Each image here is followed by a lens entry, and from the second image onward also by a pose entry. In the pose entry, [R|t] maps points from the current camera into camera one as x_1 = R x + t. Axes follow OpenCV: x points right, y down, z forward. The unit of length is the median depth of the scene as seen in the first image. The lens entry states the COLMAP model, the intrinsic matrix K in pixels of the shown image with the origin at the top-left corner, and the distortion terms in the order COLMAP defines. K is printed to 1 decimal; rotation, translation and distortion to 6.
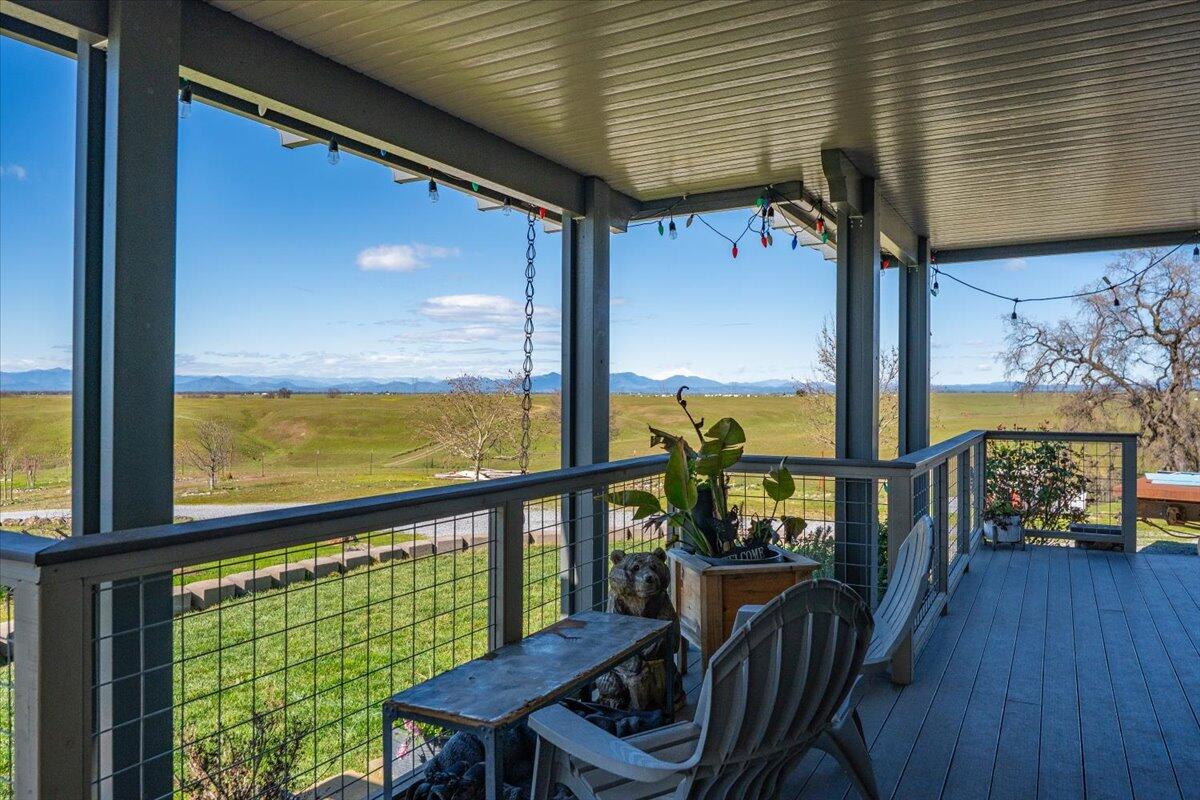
lens RADIAL K [[850.5, 0, 600.9], [0, 850.5, 397.8], [0, 0, 1]] dist [-0.009511, -0.001403]
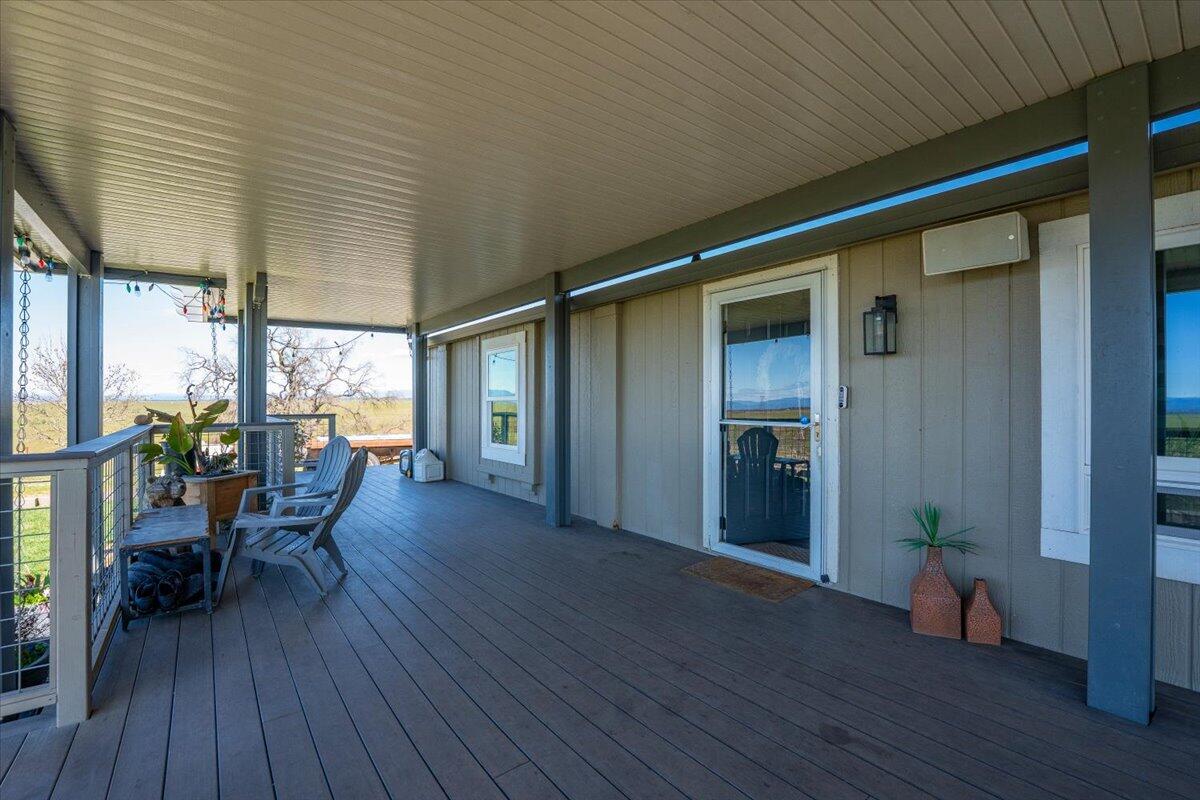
lens RADIAL K [[491.9, 0, 602.6], [0, 491.9, 399.0], [0, 0, 1]] dist [-0.010136, -0.000217]
pose [[0.392910, -0.001318, 0.919576, -0.245221], [0.008866, 0.999958, -0.002354, 0.014188], [-0.919534, 0.009078, 0.392905, -0.116909]]
